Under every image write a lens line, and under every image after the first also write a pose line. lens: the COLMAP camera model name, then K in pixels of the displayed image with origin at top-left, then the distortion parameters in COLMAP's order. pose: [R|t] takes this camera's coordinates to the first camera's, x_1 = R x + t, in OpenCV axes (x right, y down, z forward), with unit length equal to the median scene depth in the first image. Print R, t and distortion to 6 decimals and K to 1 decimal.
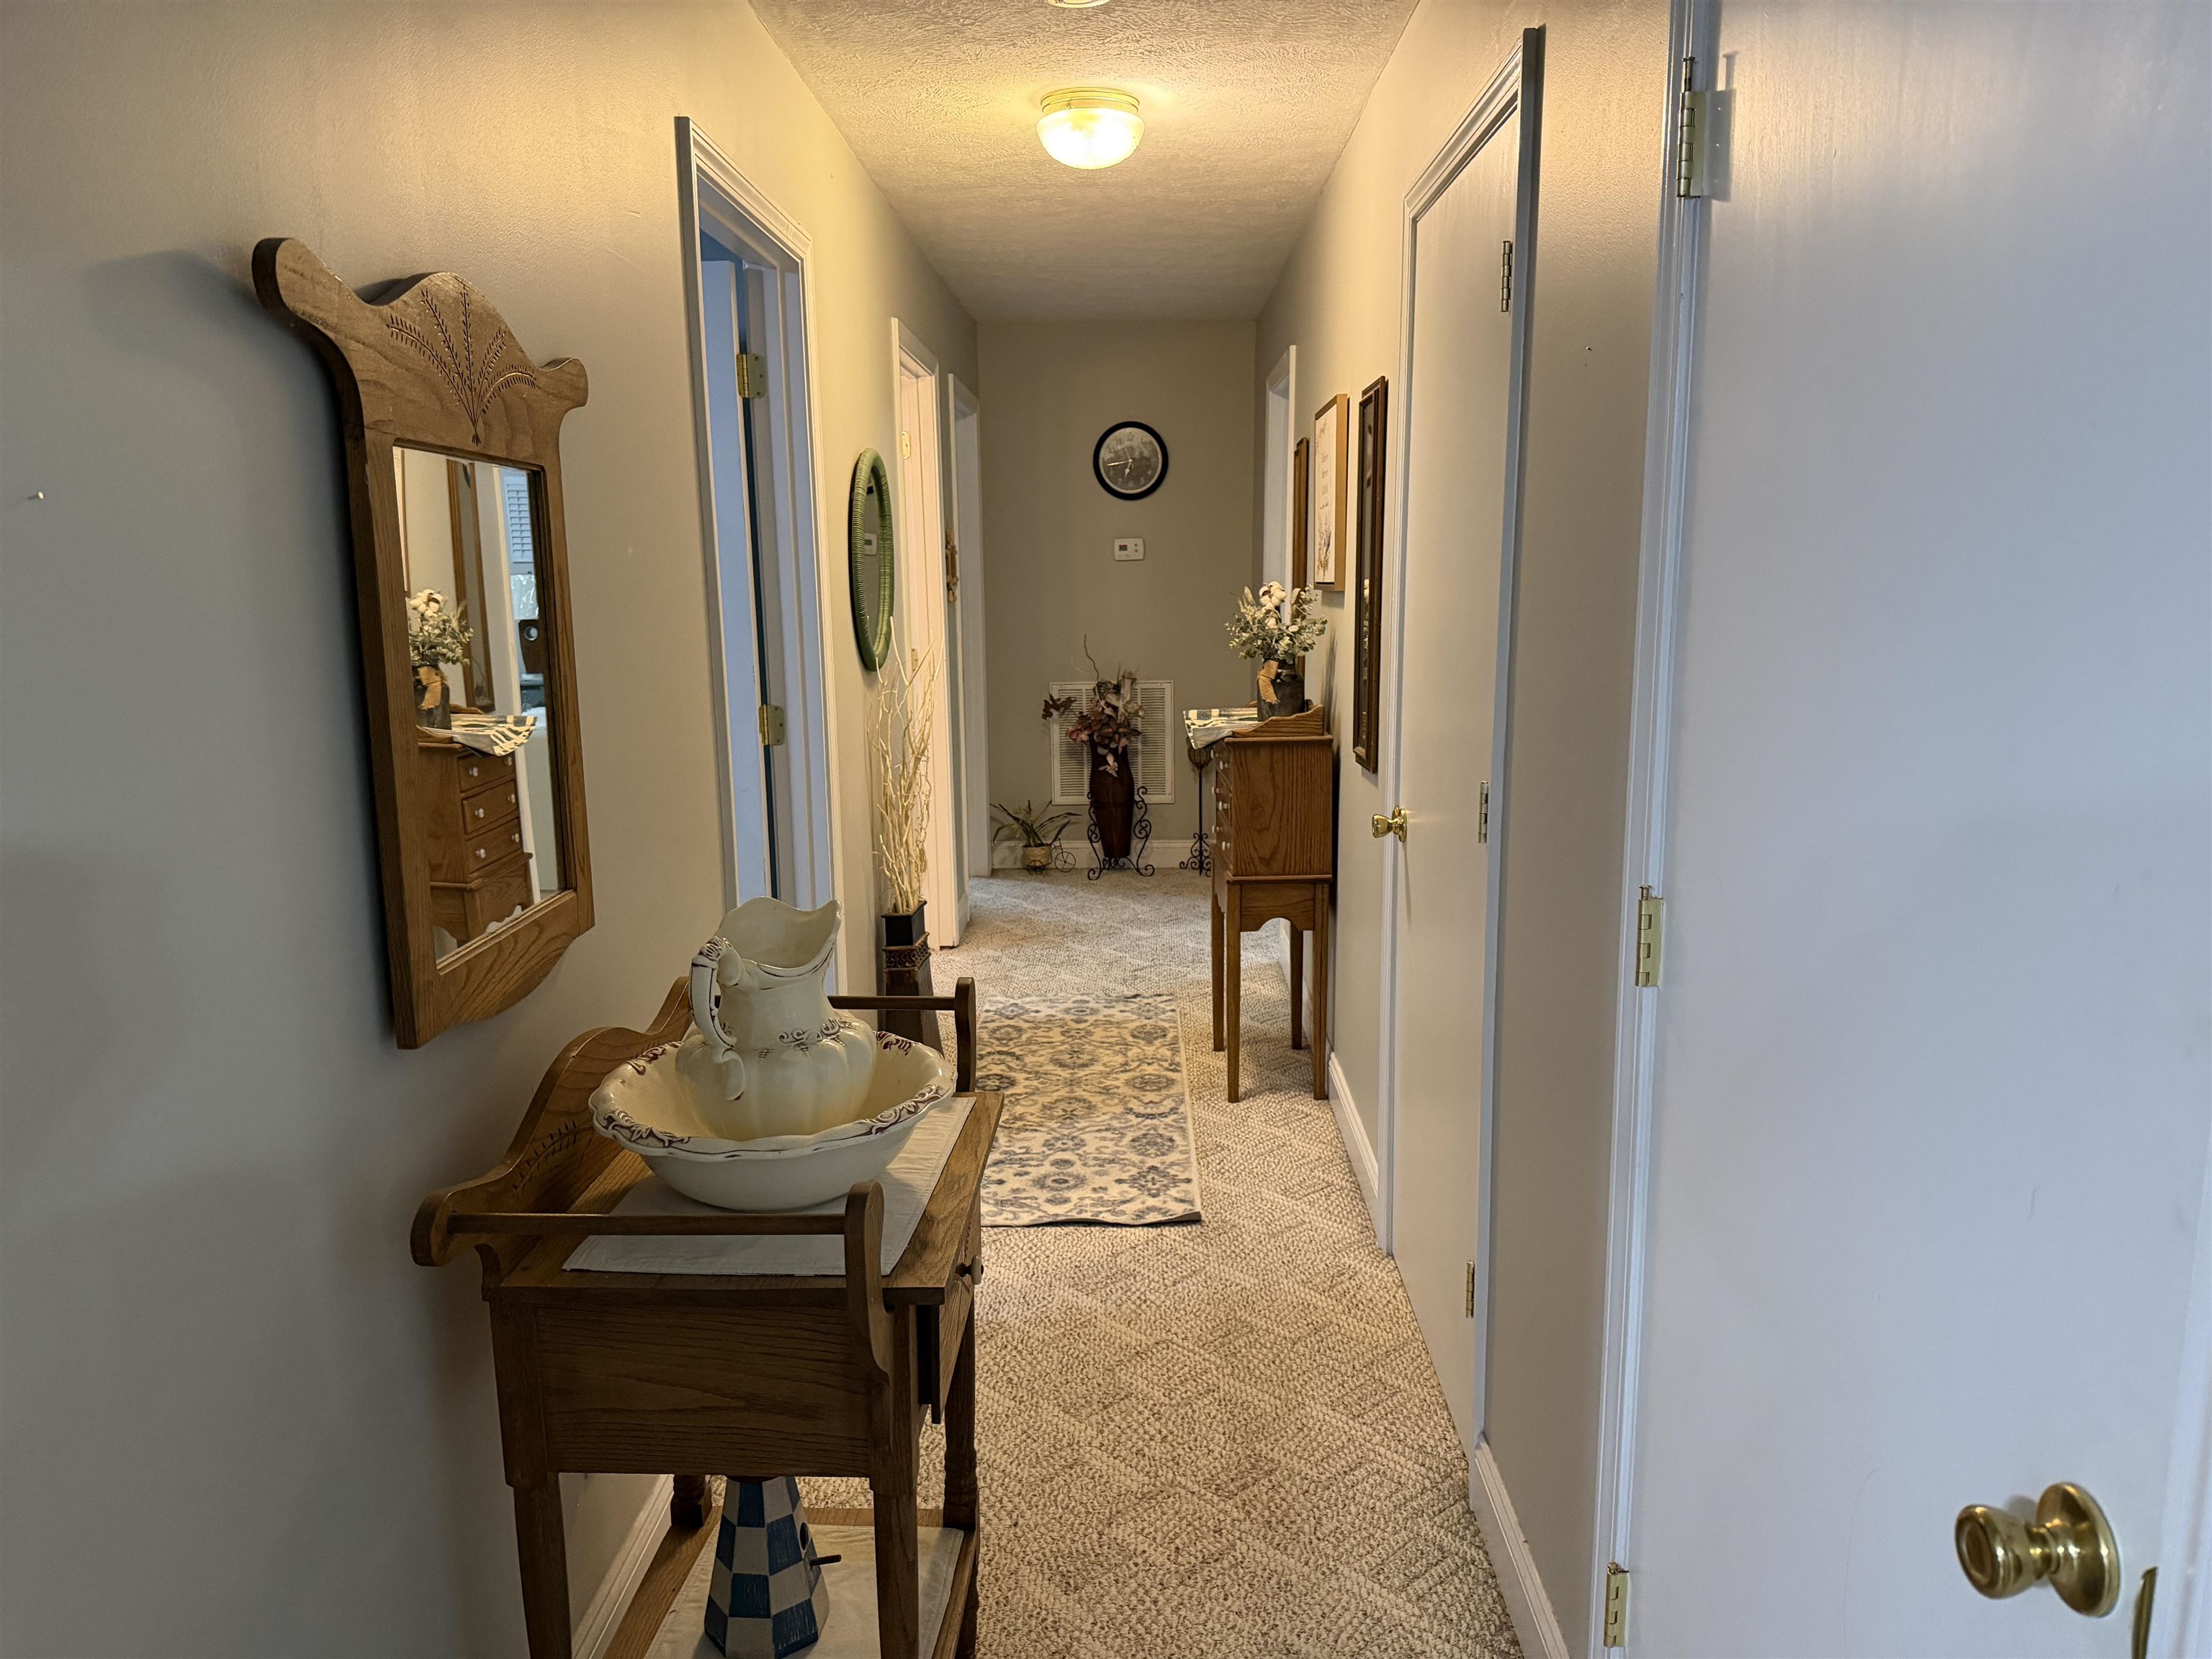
lens RADIAL K [[1539.9, 0, 1105.1], [0, 1539.9, 837.6], [0, 0, 1]] dist [0.043433, -0.059968]
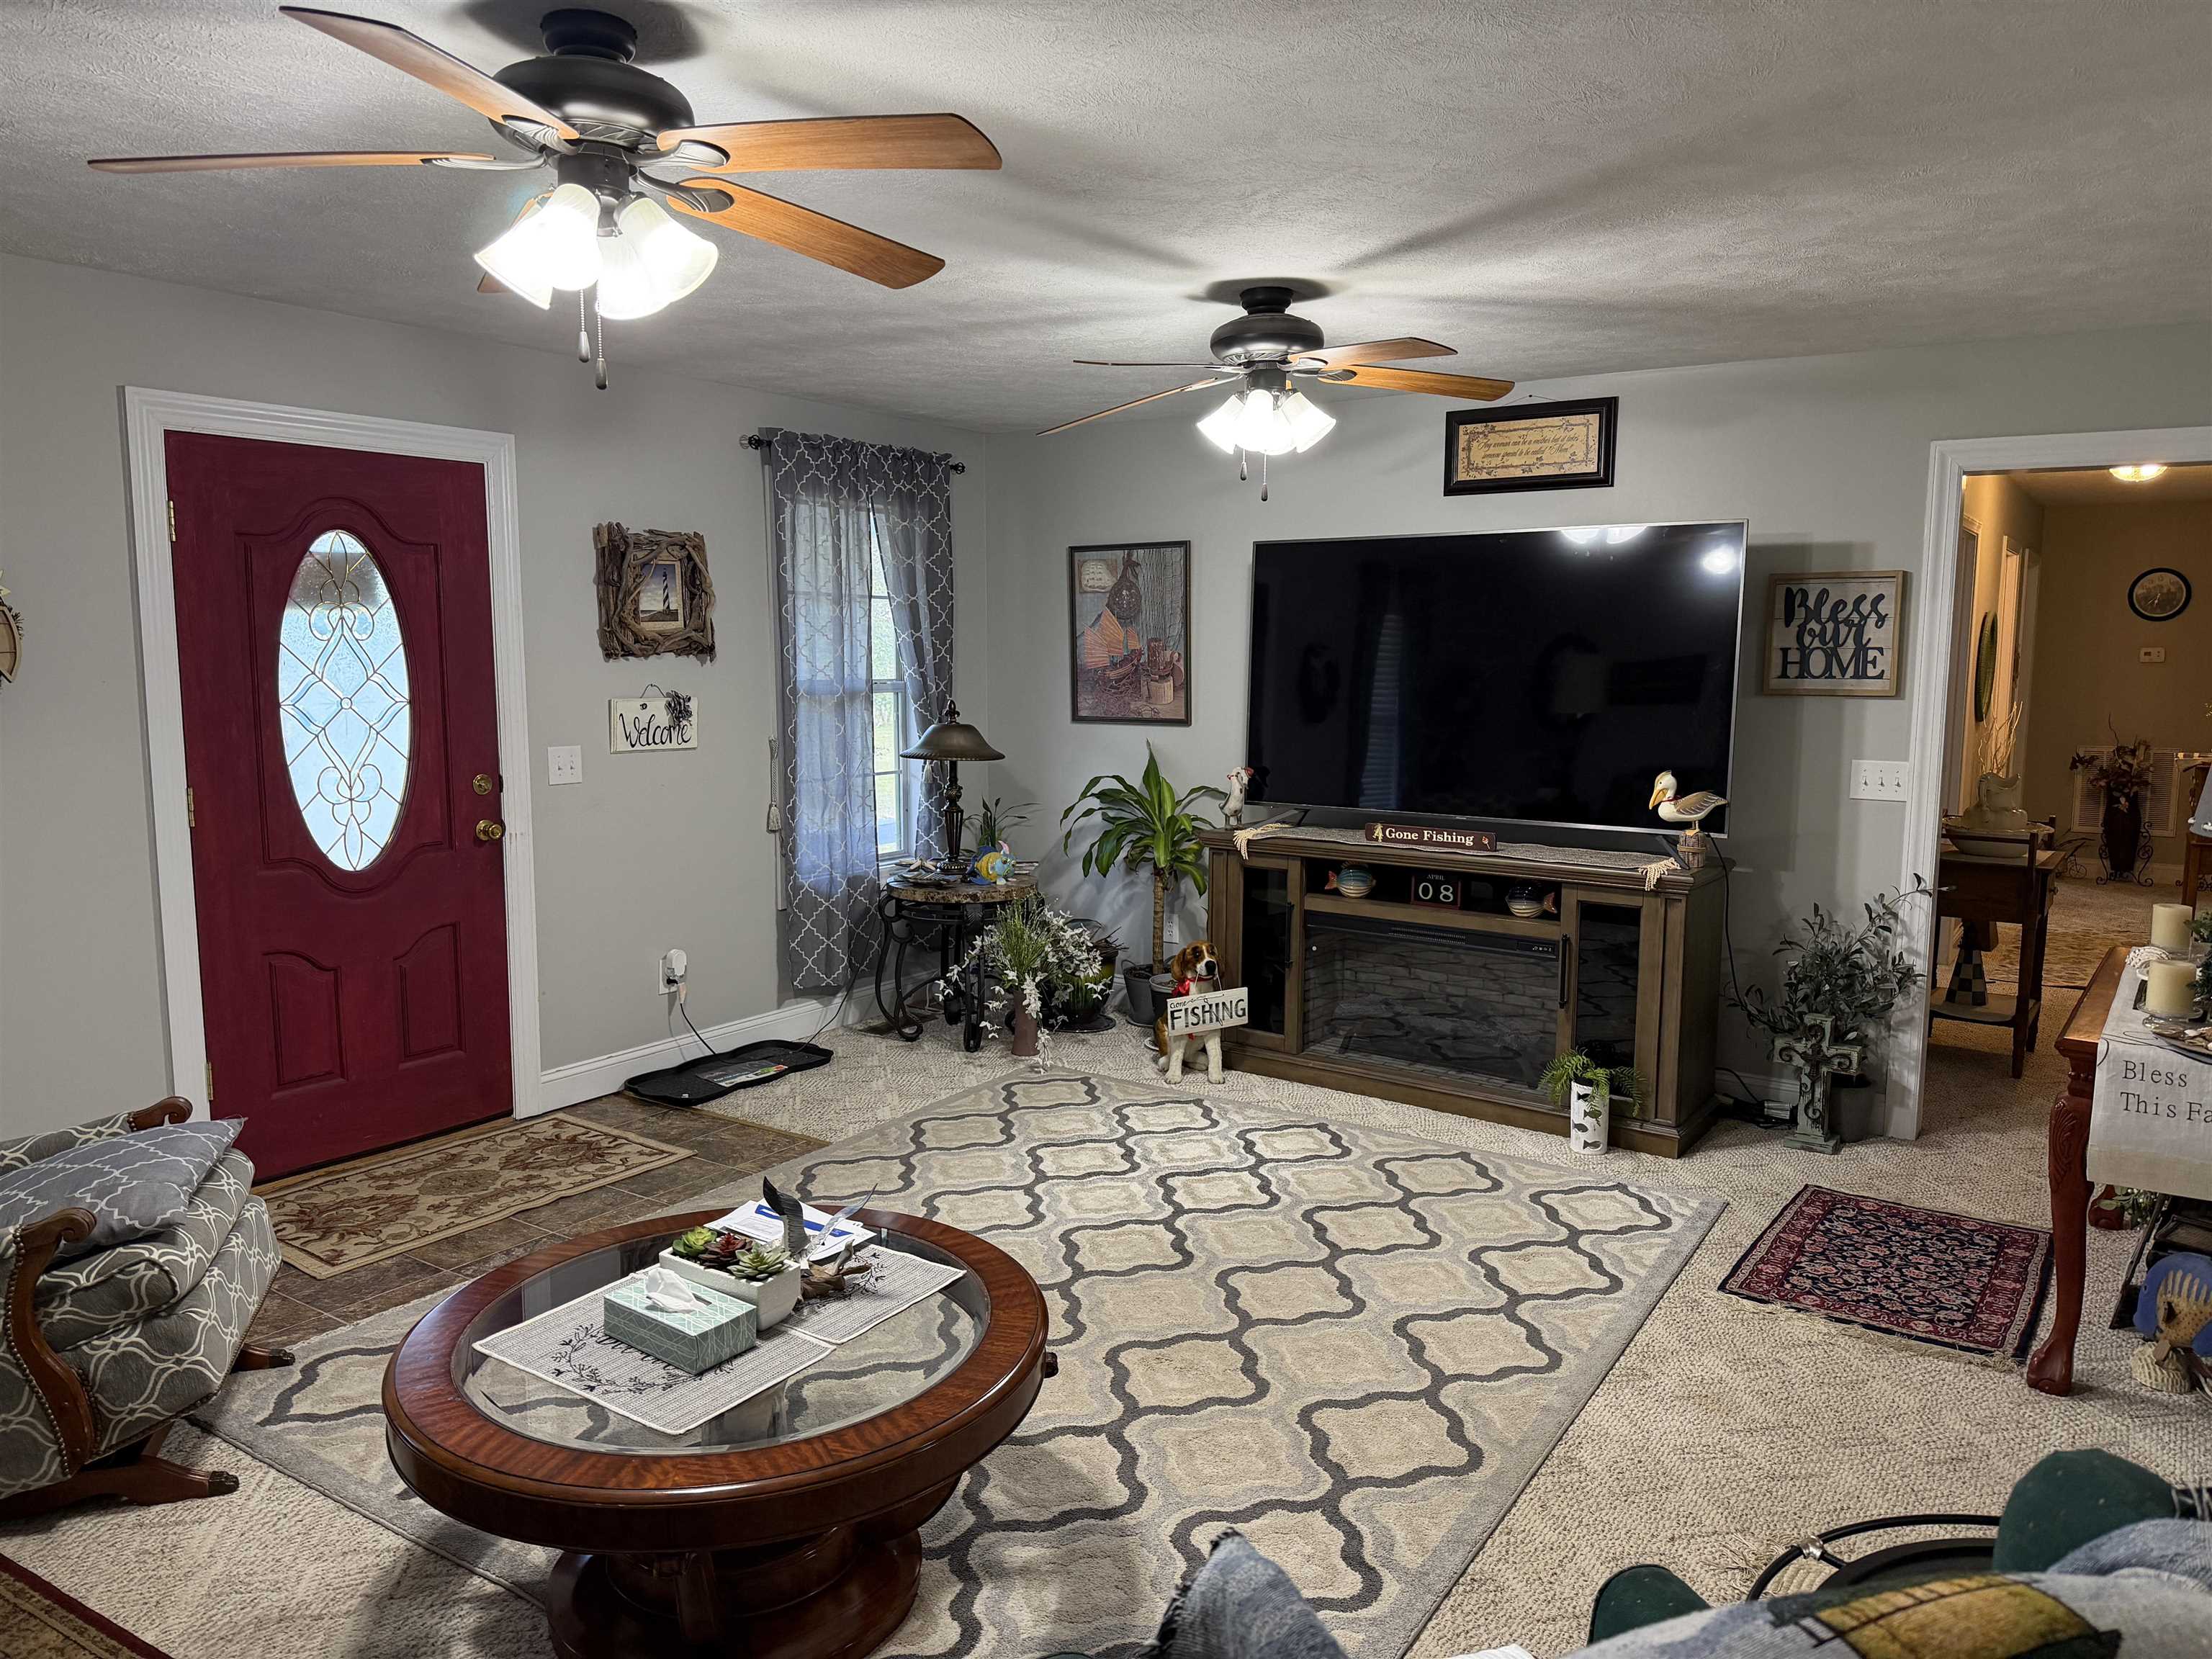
lens RADIAL K [[1539.9, 0, 1098.6], [0, 1539.9, 840.0], [0, 0, 1]] dist [0.043433, -0.059968]
pose [[0.831617, 0.082140, -0.549242, 0.011269], [-0.109035, 0.993902, -0.016453, 0.192794], [0.544541, 0.073569, 0.835501, -1.221367]]
